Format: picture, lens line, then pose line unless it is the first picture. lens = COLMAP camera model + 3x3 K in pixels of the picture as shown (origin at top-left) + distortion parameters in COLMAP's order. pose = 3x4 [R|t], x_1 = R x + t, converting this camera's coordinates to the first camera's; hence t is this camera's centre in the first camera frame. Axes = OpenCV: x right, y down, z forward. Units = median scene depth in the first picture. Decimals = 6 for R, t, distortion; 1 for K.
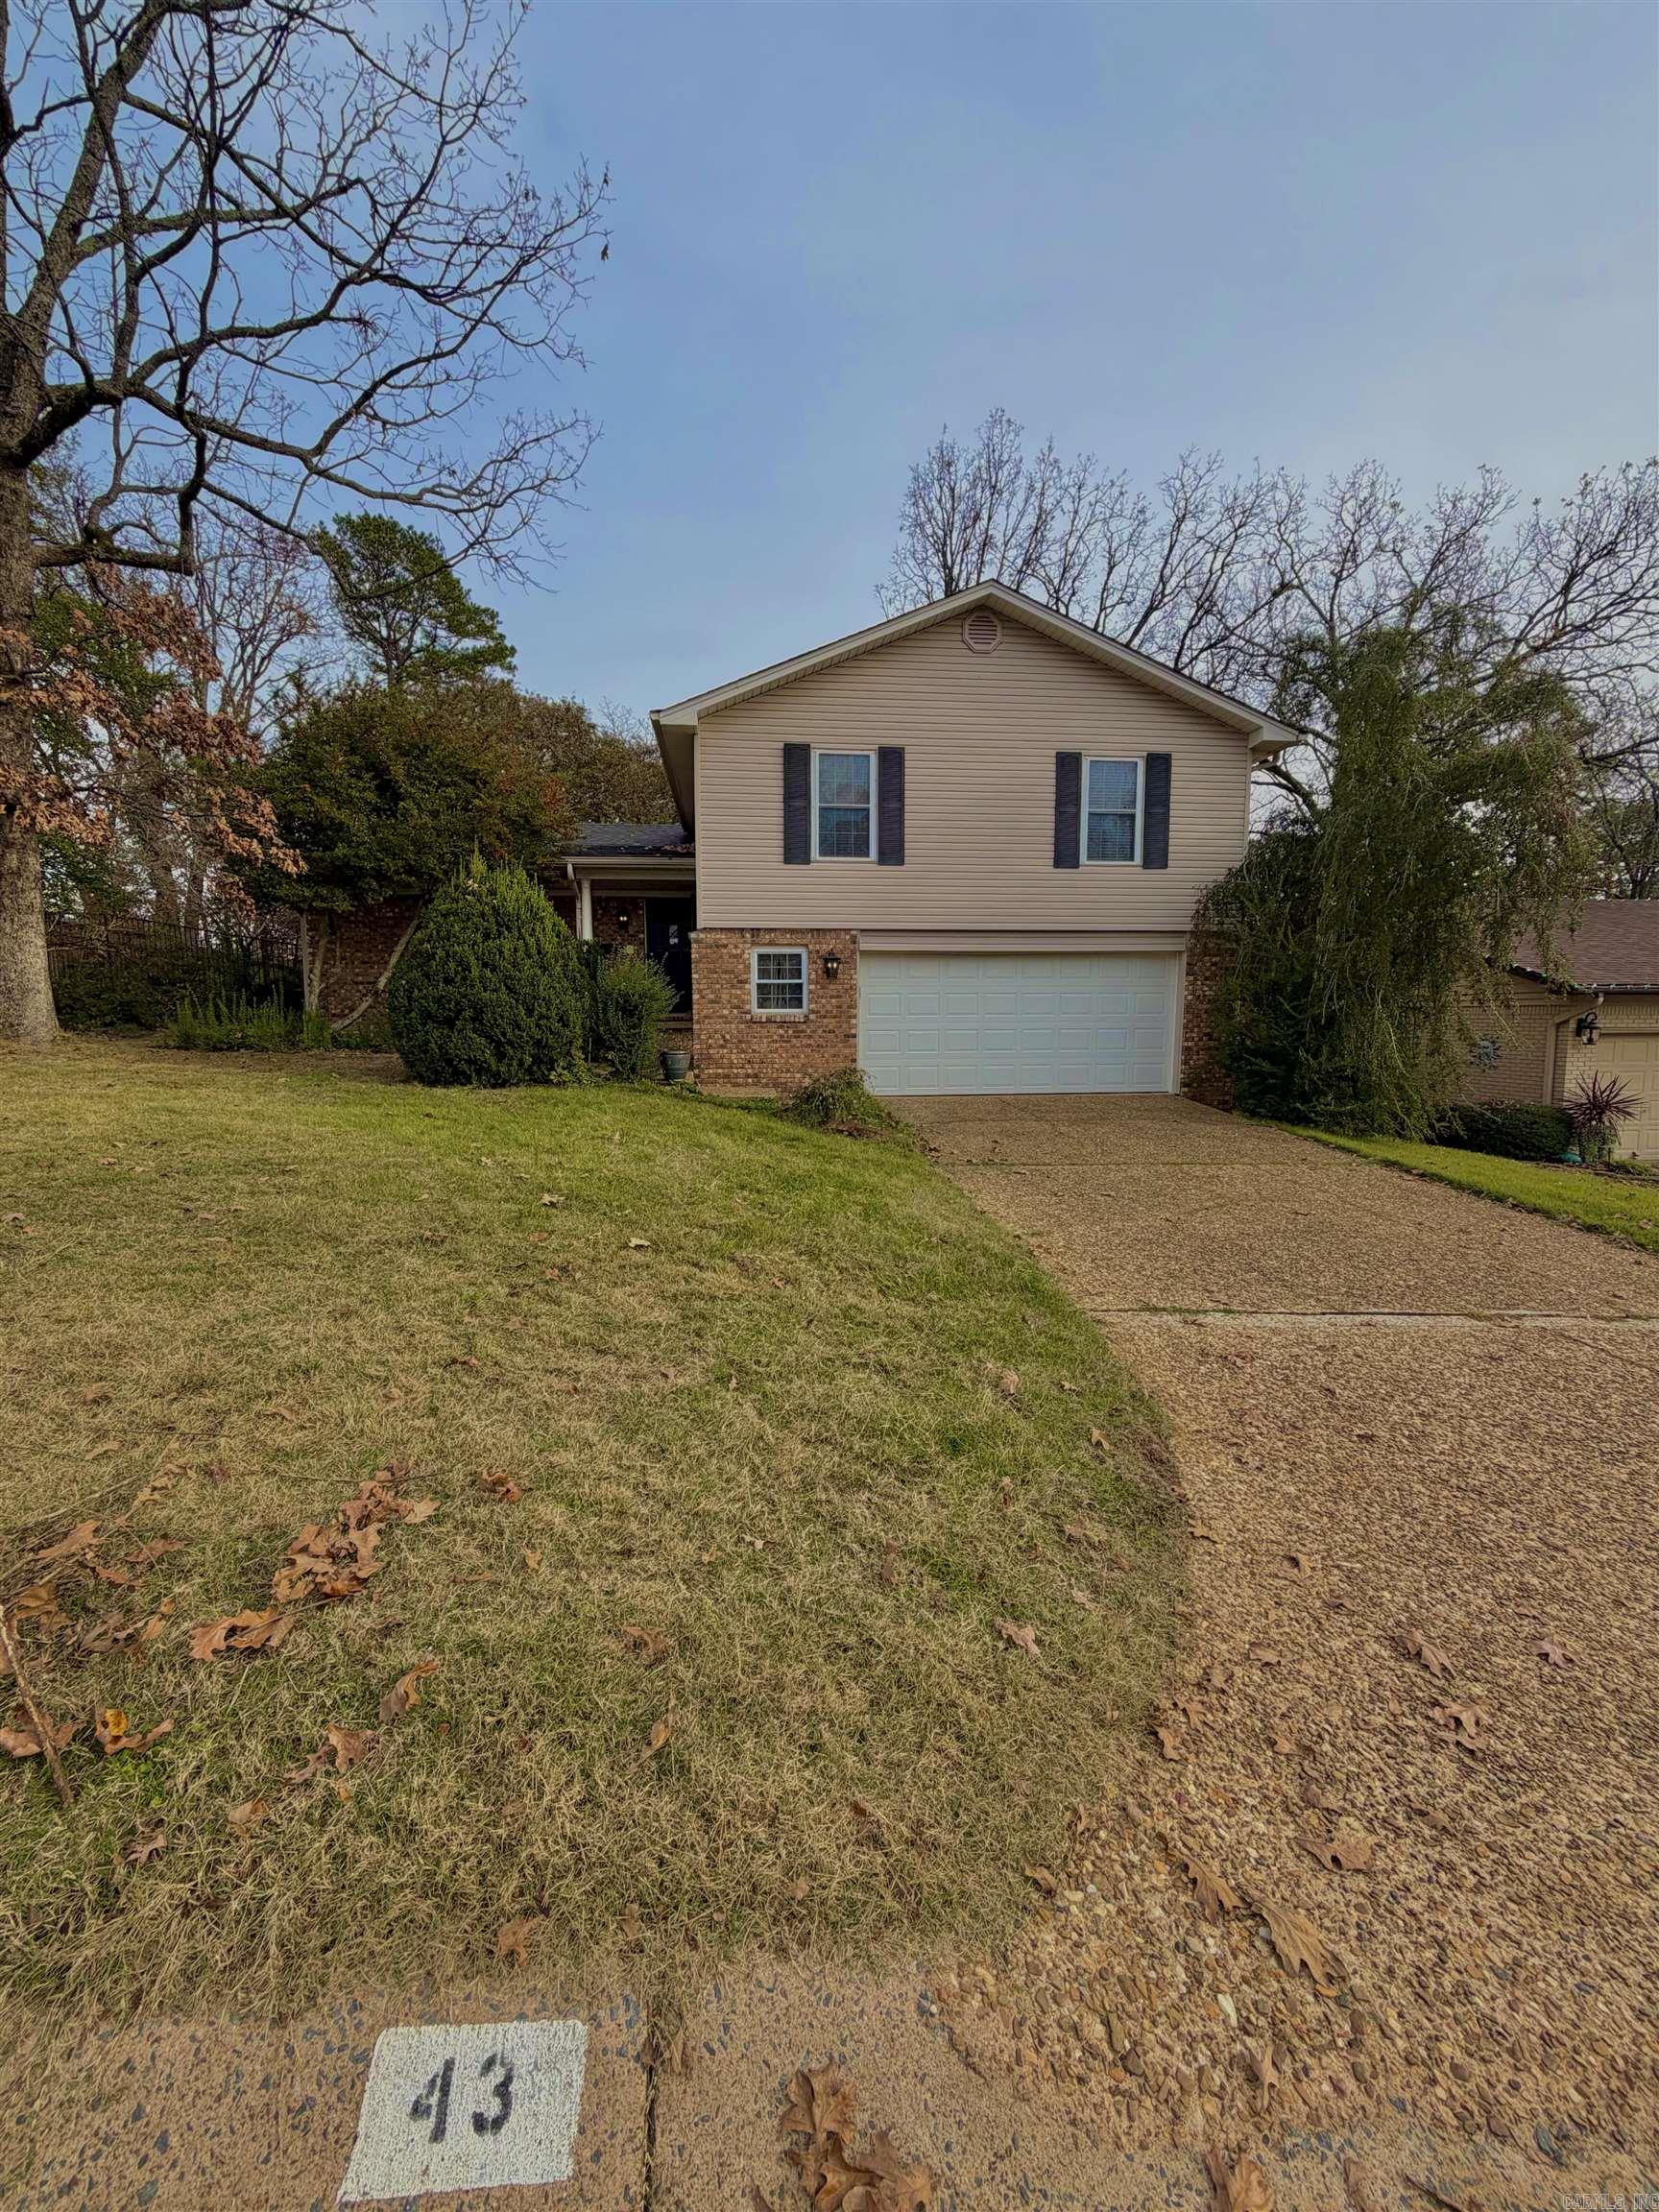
lens RADIAL K [[886.7, 0, 830.7], [0, 886.7, 1107.4], [0, 0, 1]] dist [-0.001310, -0.000745]
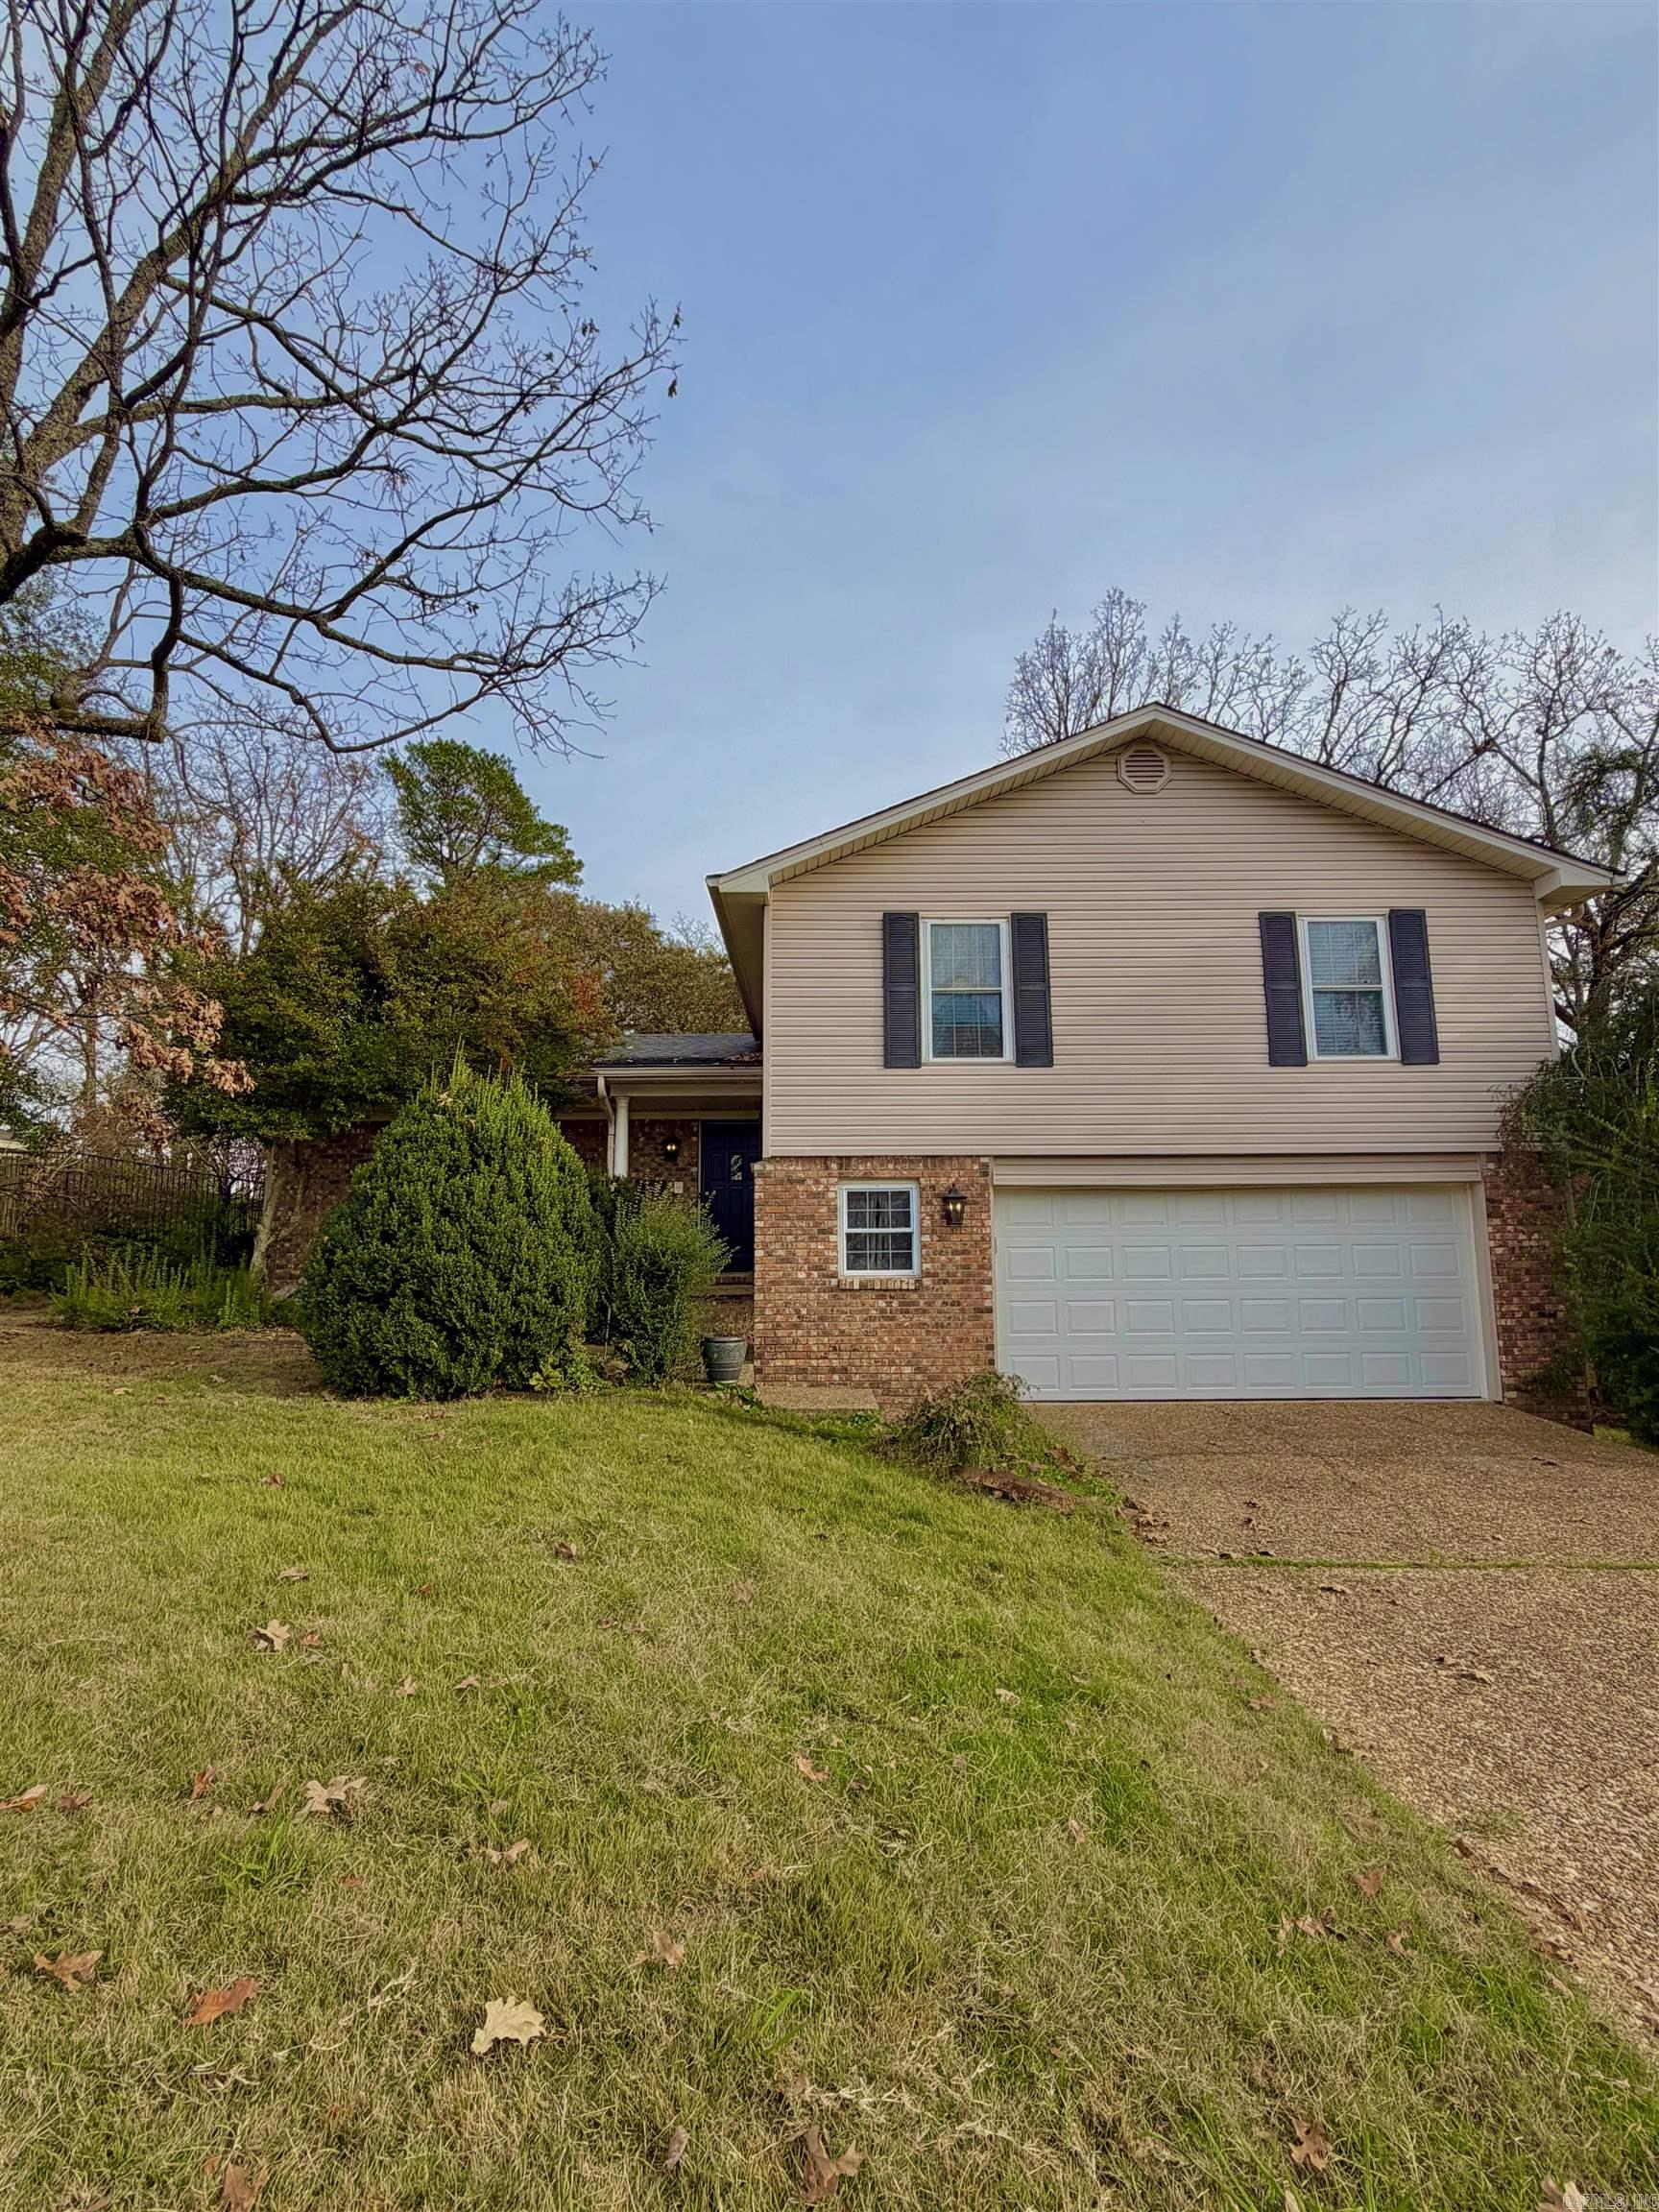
lens RADIAL K [[1026.0, 0, 829.3], [0, 1026.0, 1109.8], [0, 0, 1]] dist [-0.002719, -0.000488]
pose [[0.995197, -0.017393, -0.096332, -0.017138], [-0.007013, 0.968891, -0.247390, -0.034804], [0.097638, 0.246878, 0.964115, 0.196995]]
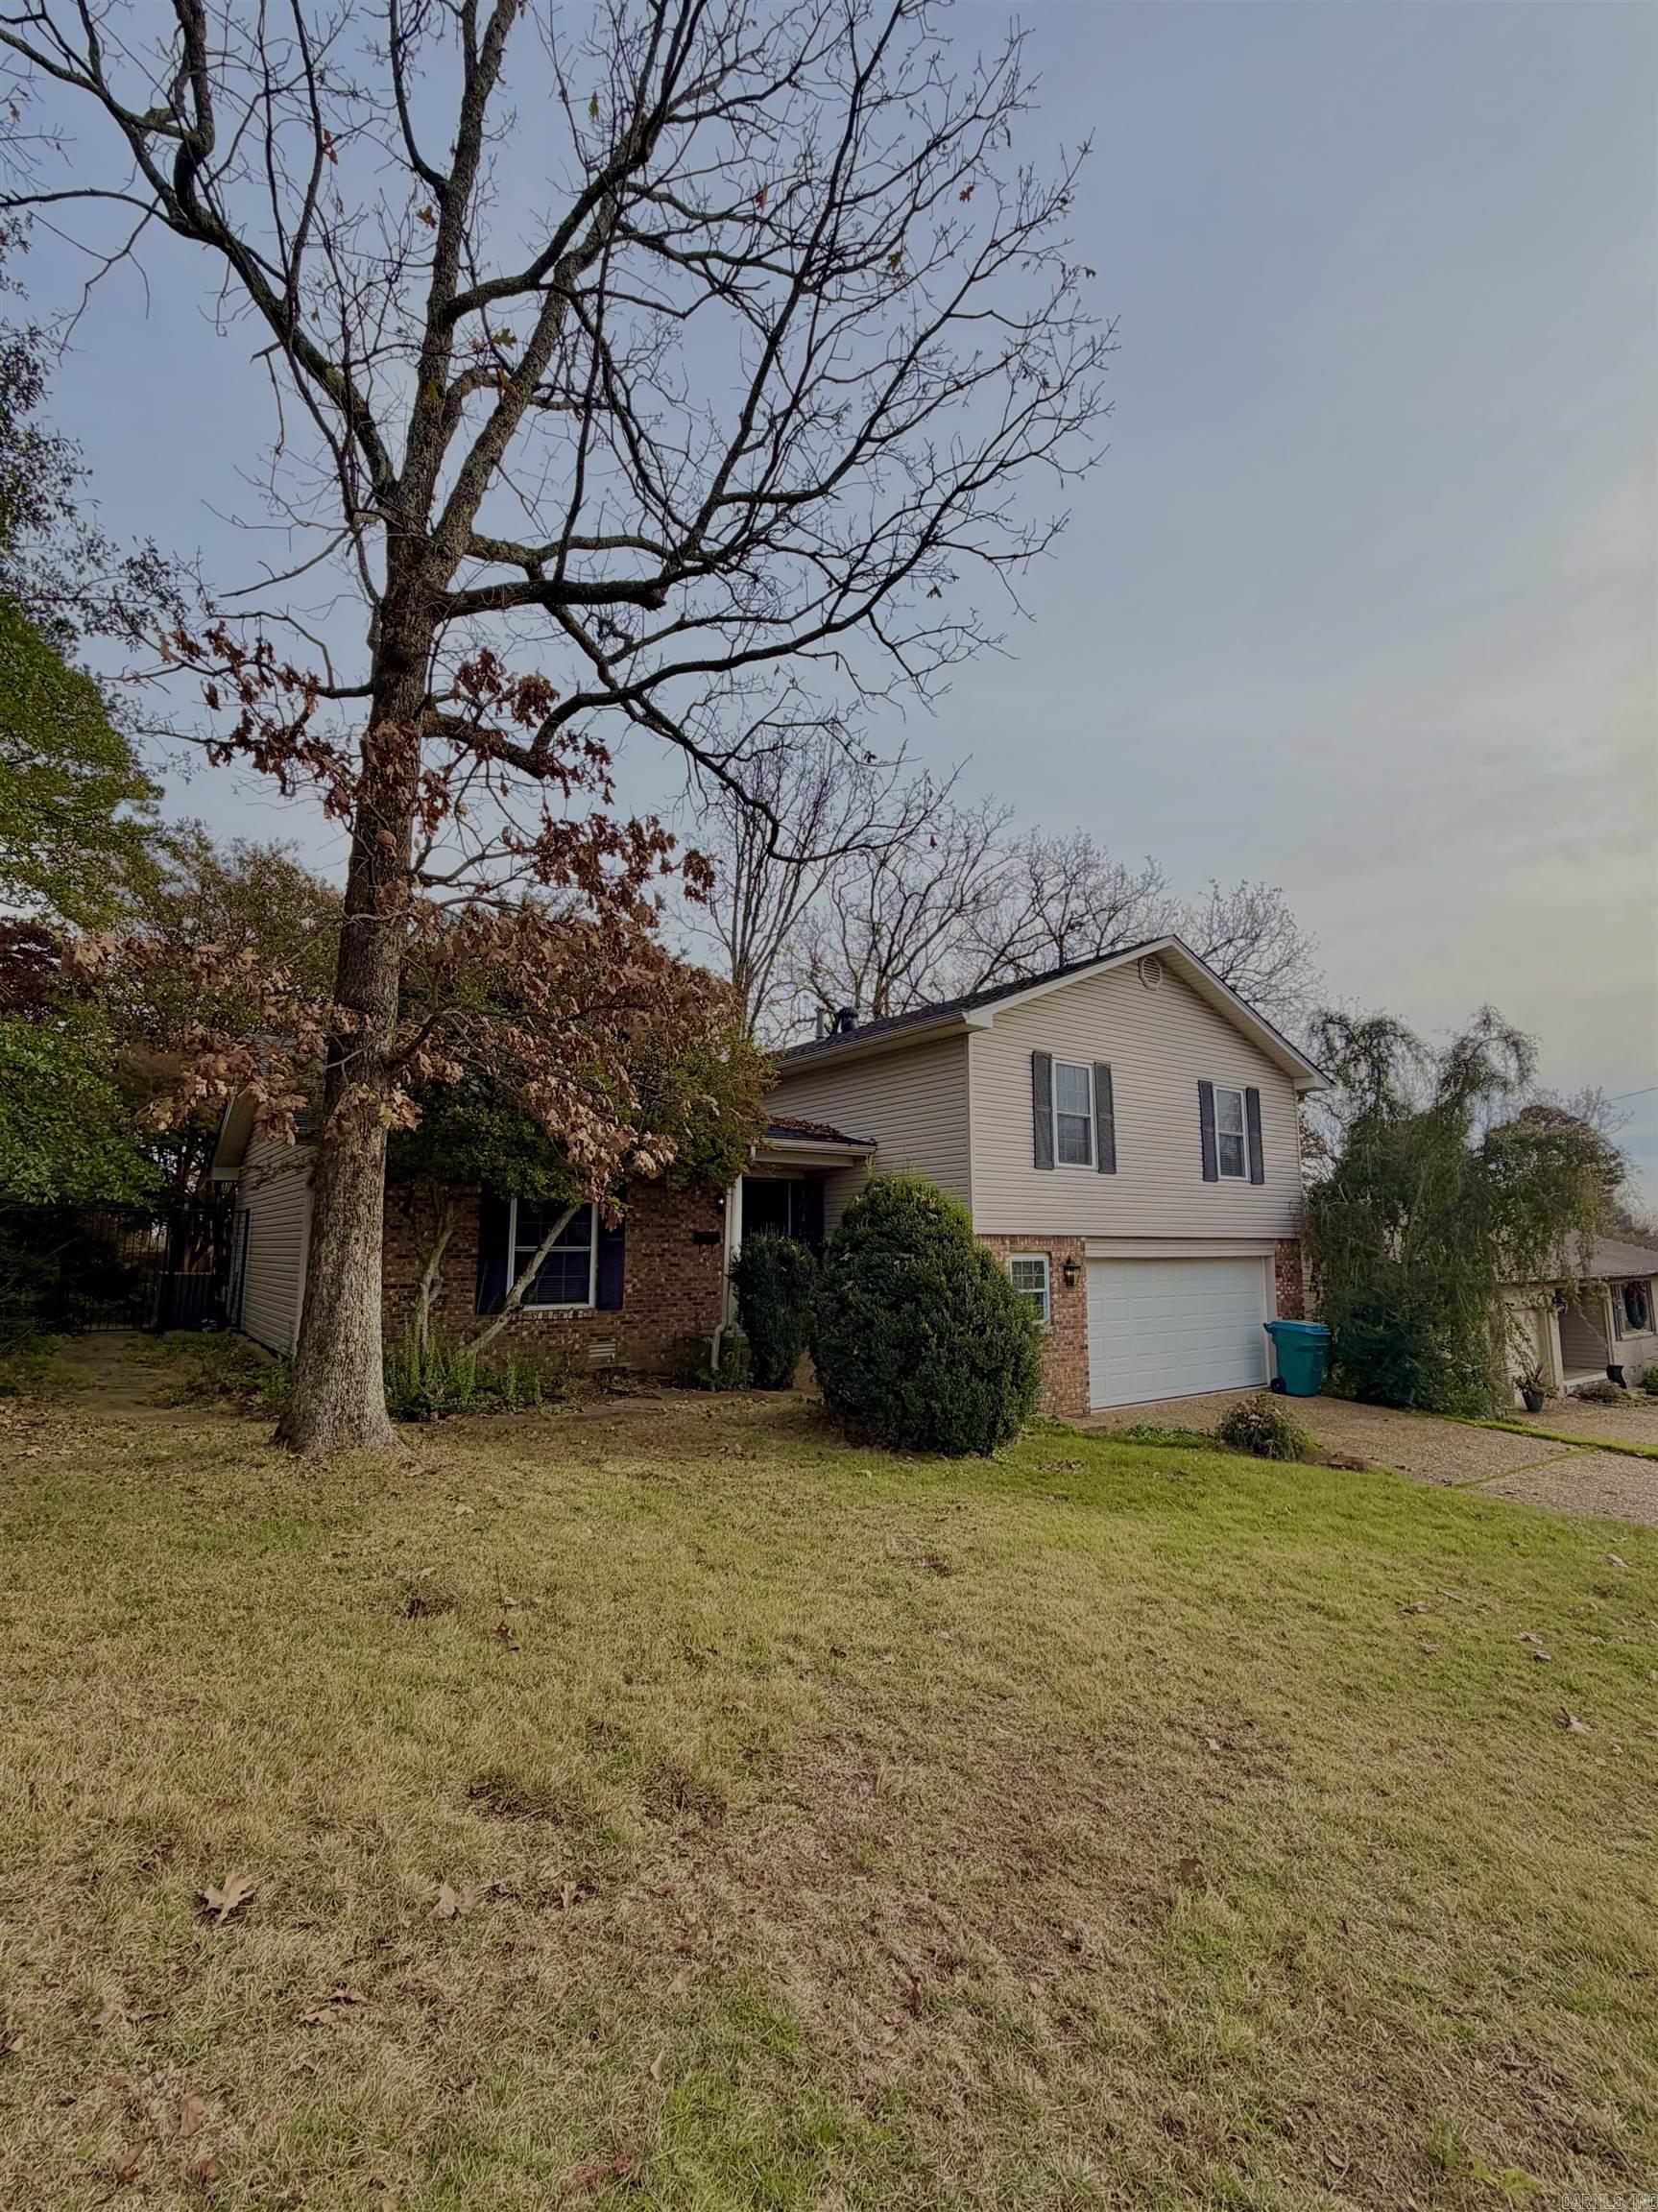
lens RADIAL K [[997.7, 0, 828.1], [0, 997.7, 1104.4], [0, 0, 1]] dist [0.000169, 0.000036]
pose [[0.857048, 0.076373, 0.509545, -0.792546], [0.049727, 0.972076, -0.229339, -0.103440], [-0.512832, 0.221892, 0.829318, 0.195318]]
